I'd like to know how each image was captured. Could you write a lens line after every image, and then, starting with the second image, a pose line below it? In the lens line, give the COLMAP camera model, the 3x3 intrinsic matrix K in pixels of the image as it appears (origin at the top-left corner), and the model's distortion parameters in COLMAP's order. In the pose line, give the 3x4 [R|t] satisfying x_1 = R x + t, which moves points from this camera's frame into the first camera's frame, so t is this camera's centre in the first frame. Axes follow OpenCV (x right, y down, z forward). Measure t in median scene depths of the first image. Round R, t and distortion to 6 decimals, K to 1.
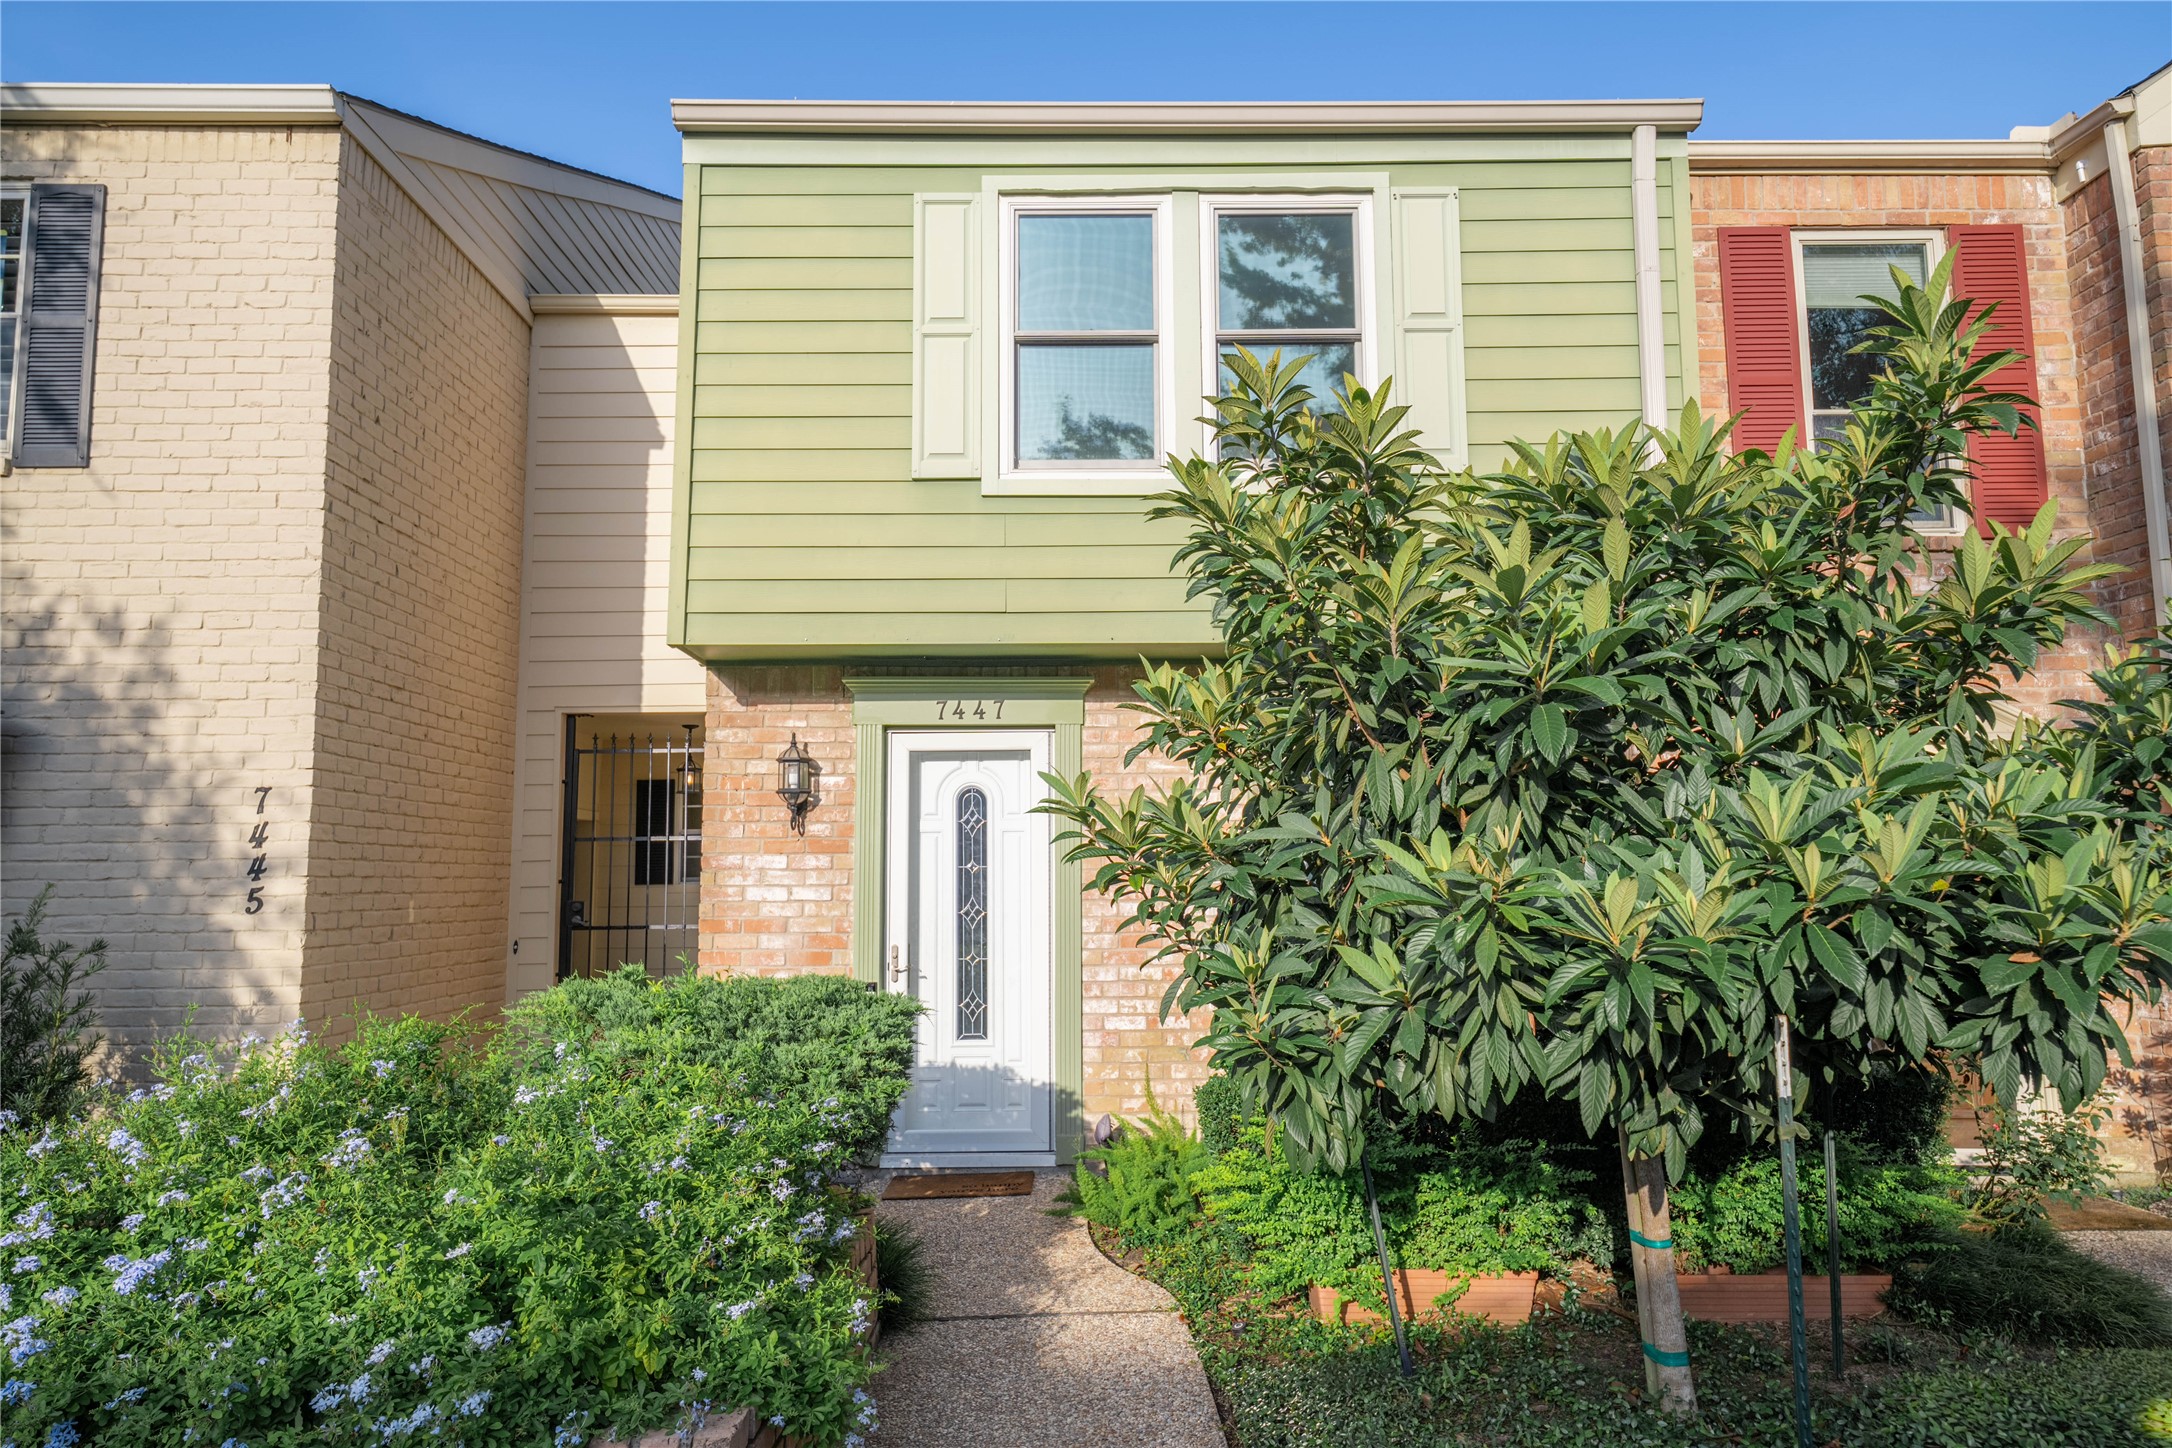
lens RADIAL K [[1457.4, 0, 1084.0], [0, 1457.4, 697.2], [0, 0, 1]] dist [0.023550, -0.001969]
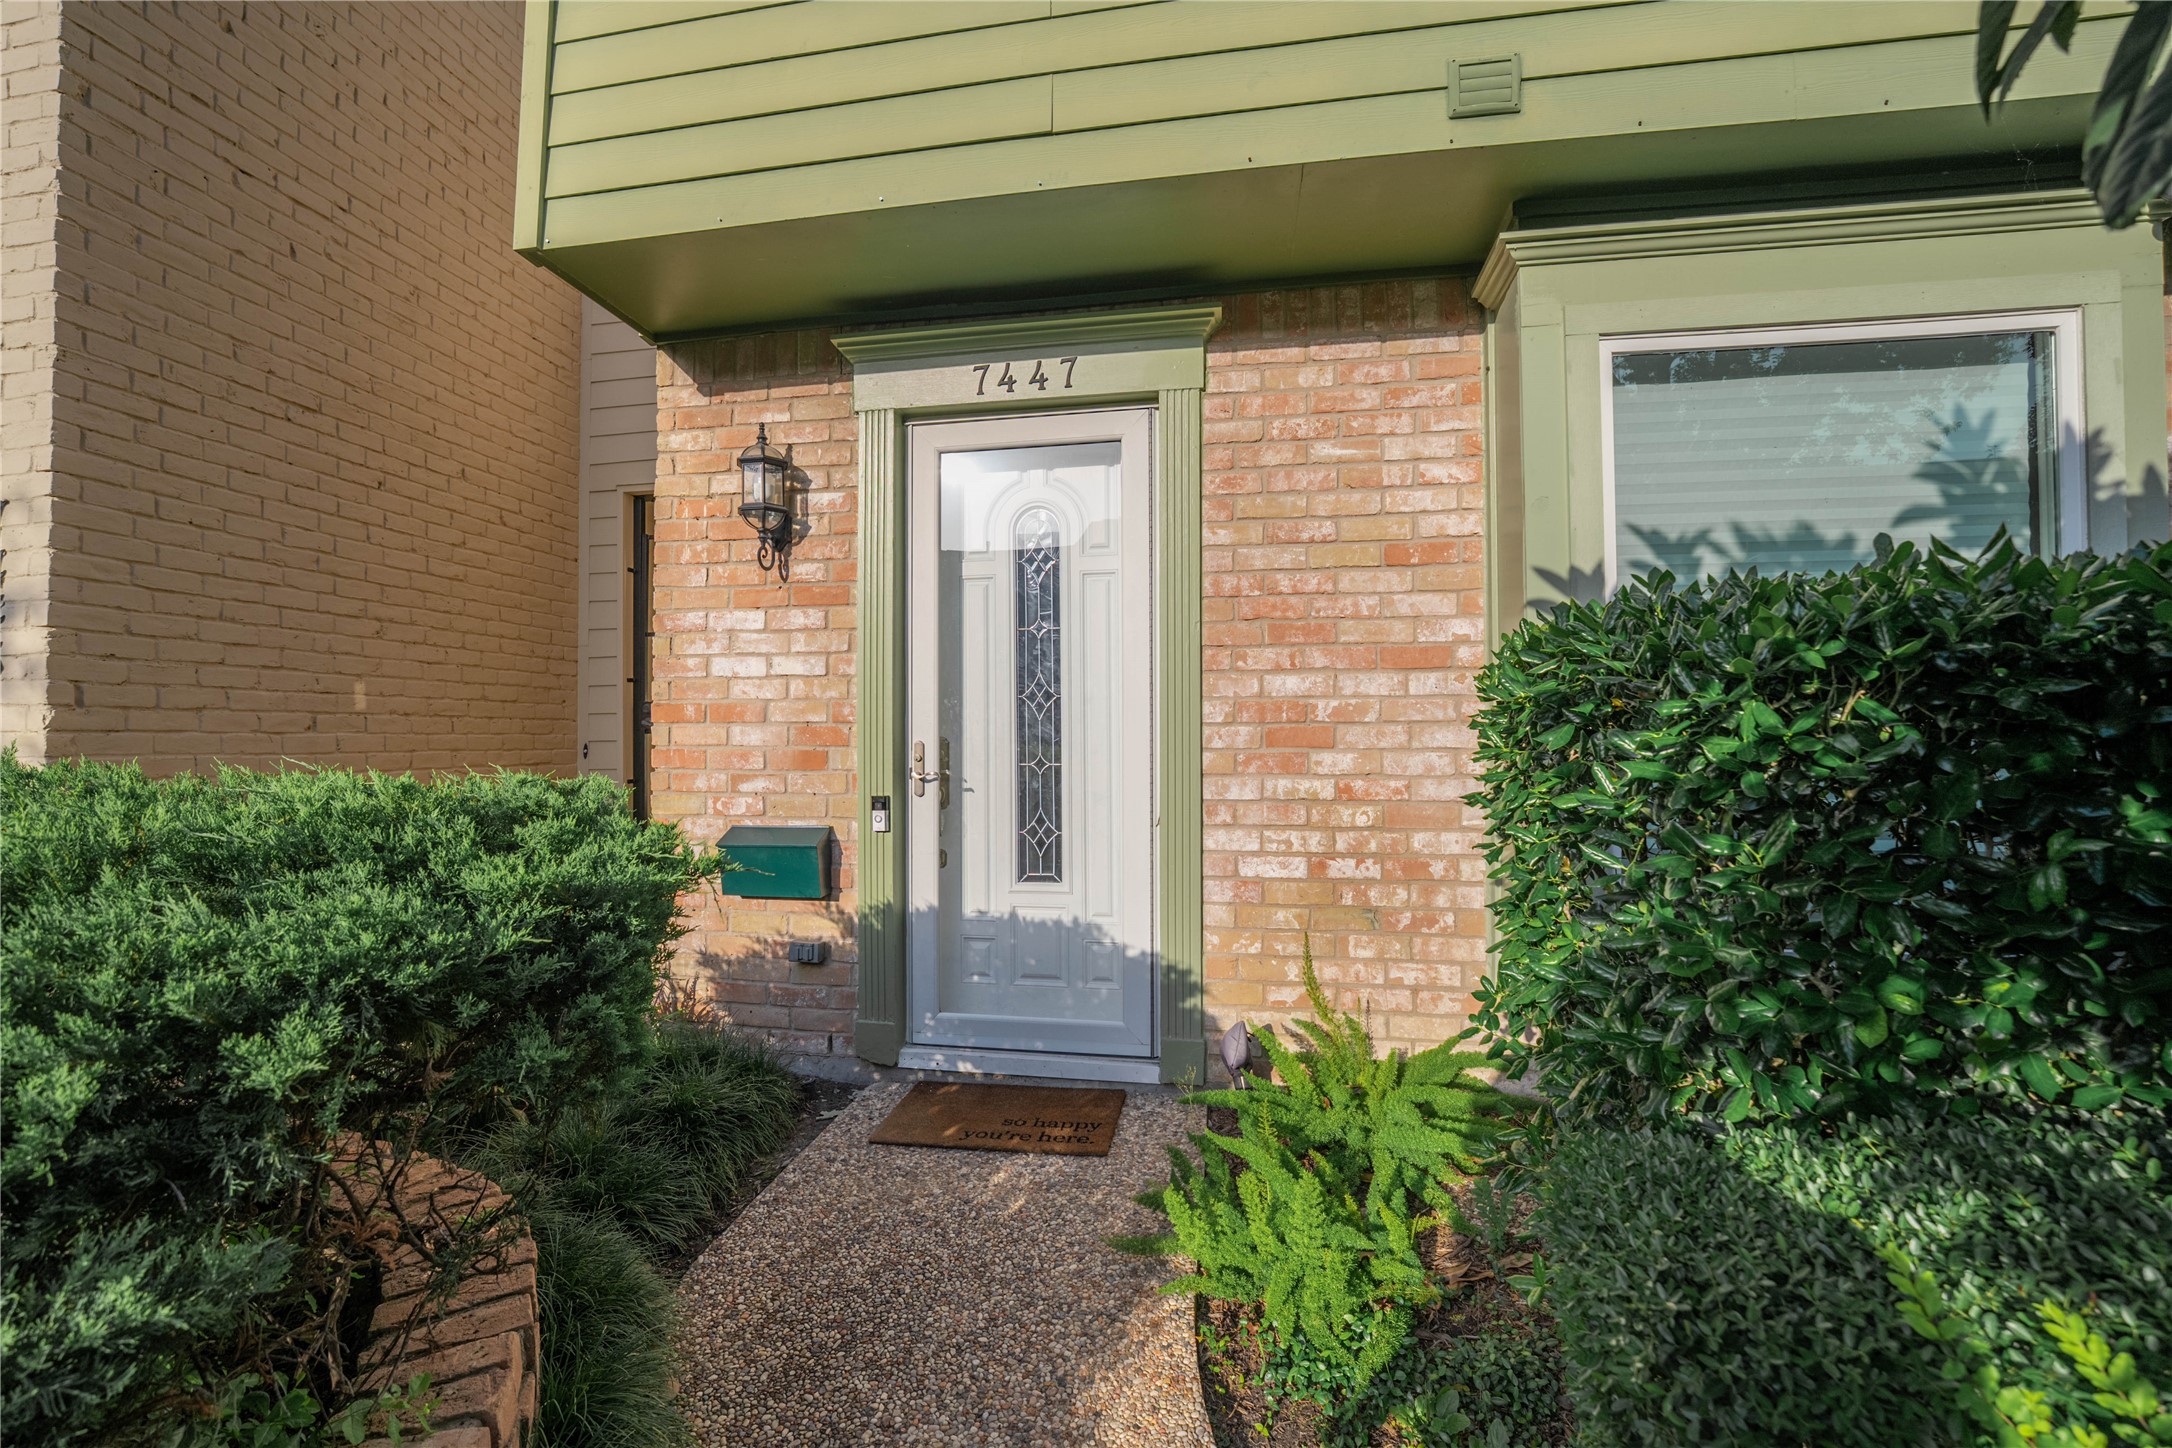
lens RADIAL K [[870.4, 0, 1086.0], [0, 870.4, 724.0], [0, 0, 1]] dist [-0.026598, 0.000001]
pose [[0.984935, 0.000619, -0.172924, 0.014094], [0.018150, 0.994100, 0.106937, 0.123208], [0.171970, -0.108464, 0.979113, 0.638082]]
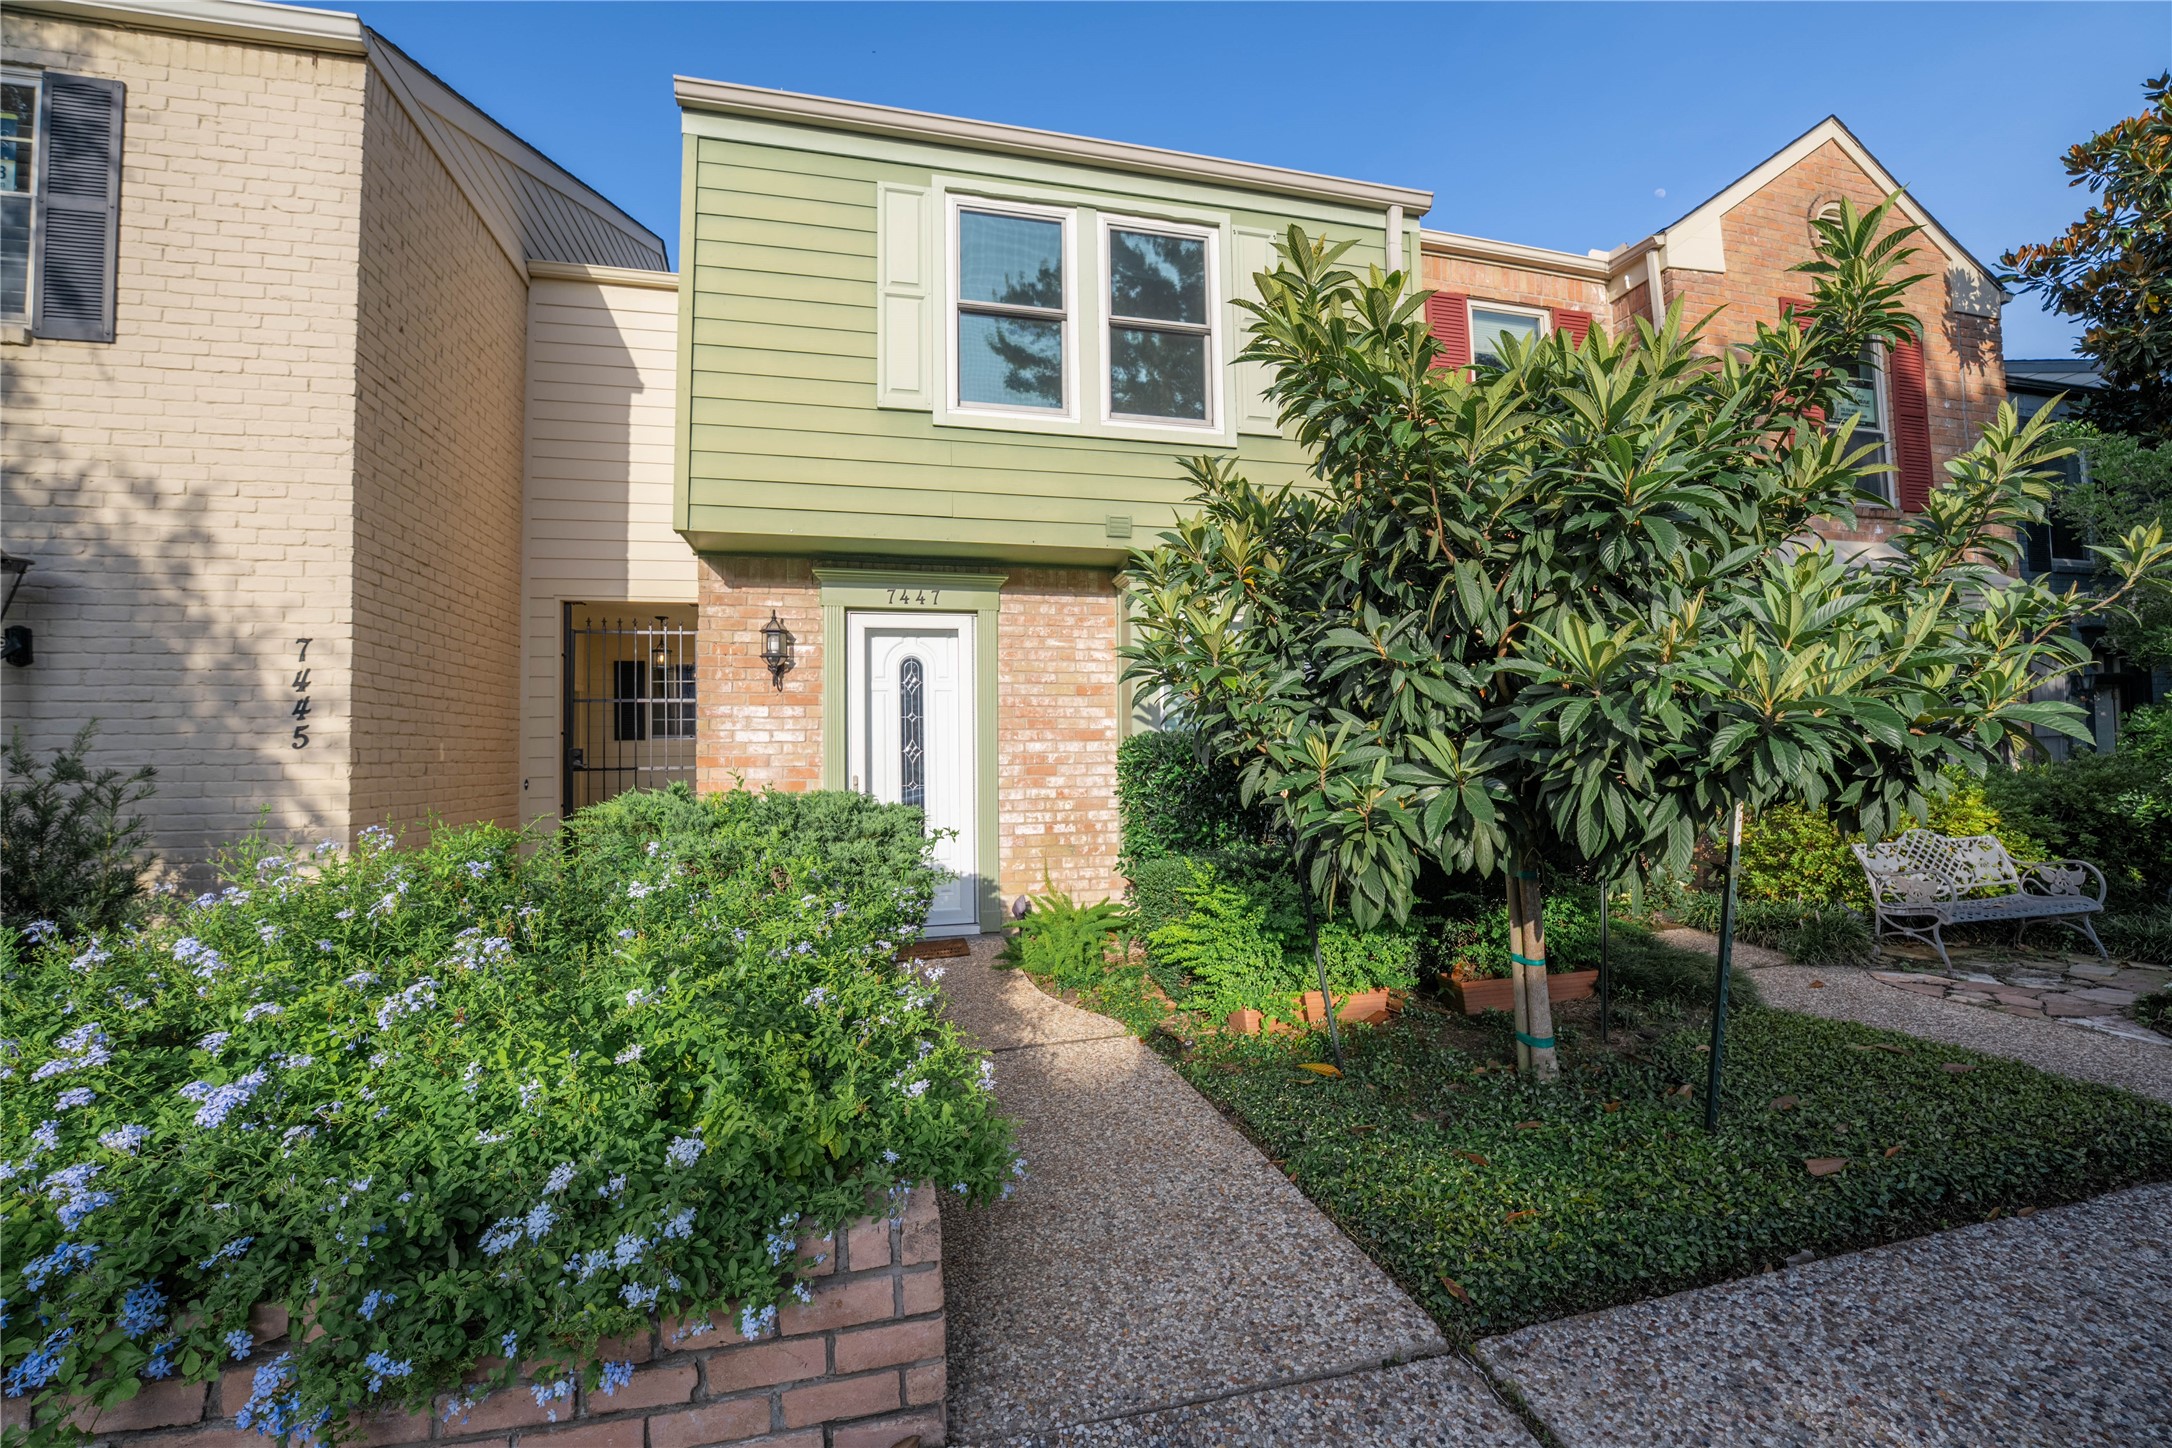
lens RADIAL K [[897.8, 0, 1081.8], [0, 897.8, 716.4], [0, 0, 1]] dist [-0.037724, 0.007140]
pose [[0.972109, 0.002666, 0.234514, -0.122976], [-0.021088, 0.996879, 0.076078, 0.053108], [-0.233579, -0.078902, 0.969131, 0.183772]]
